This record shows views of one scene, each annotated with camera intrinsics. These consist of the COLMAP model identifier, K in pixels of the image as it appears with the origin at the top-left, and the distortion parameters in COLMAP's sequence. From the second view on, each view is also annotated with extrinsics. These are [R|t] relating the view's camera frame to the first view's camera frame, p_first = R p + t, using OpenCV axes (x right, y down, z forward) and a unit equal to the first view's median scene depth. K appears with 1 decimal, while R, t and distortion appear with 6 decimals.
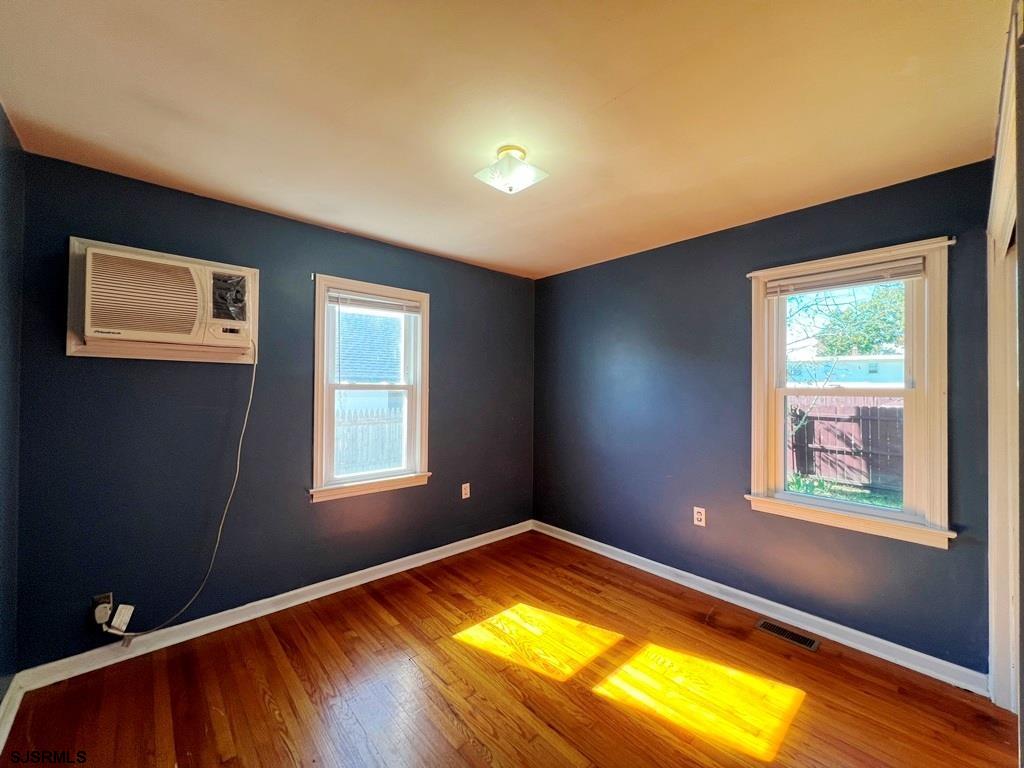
lens RADIAL K [[409.0, 0, 509.5], [0, 409.0, 383.7], [0, 0, 1]] dist [-0.003536, 0.002229]
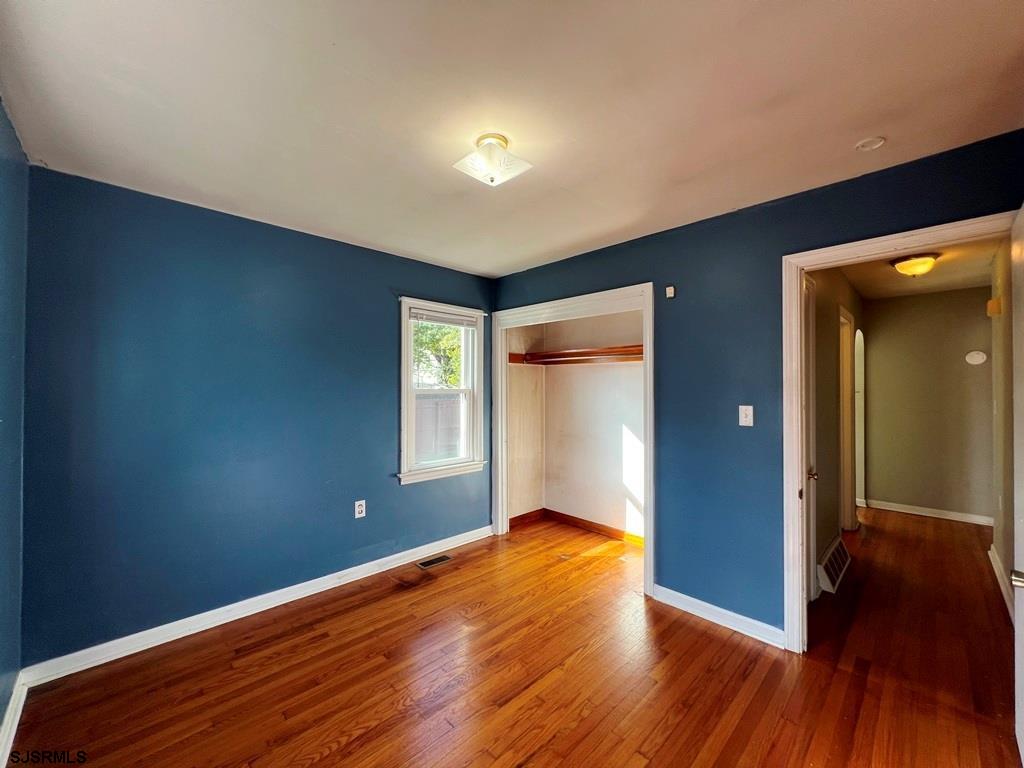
lens RADIAL K [[409.0, 0, 509.7], [0, 409.0, 382.2], [0, 0, 1]] dist [-0.003536, 0.002229]
pose [[-0.032027, 0.006376, 0.999467, -0.714250], [-0.011943, 0.999906, -0.006761, -0.004788], [-0.999416, -0.012153, -0.031948, 0.748105]]
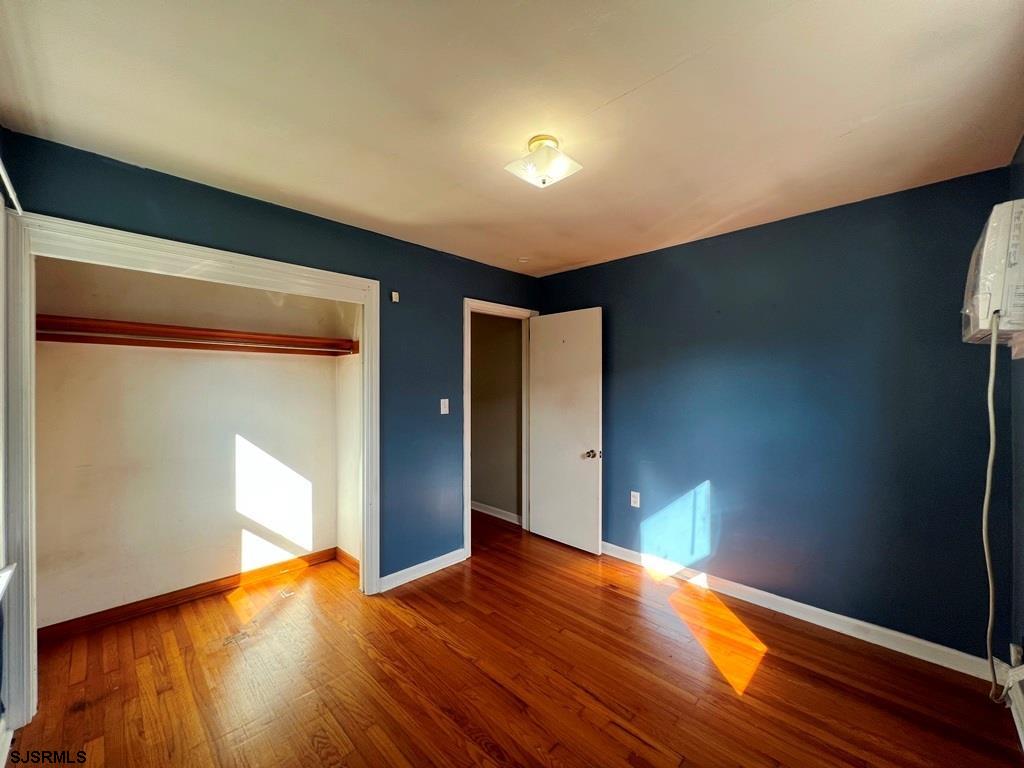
lens RADIAL K [[409.0, 0, 504.9], [0, 409.0, 386.2], [0, 0, 1]] dist [-0.003536, 0.002229]
pose [[-0.999026, -0.004425, -0.043901, 0.098326], [-0.004080, 0.999960, -0.007943, 0.006185], [0.043935, -0.007757, -0.999004, 1.469085]]
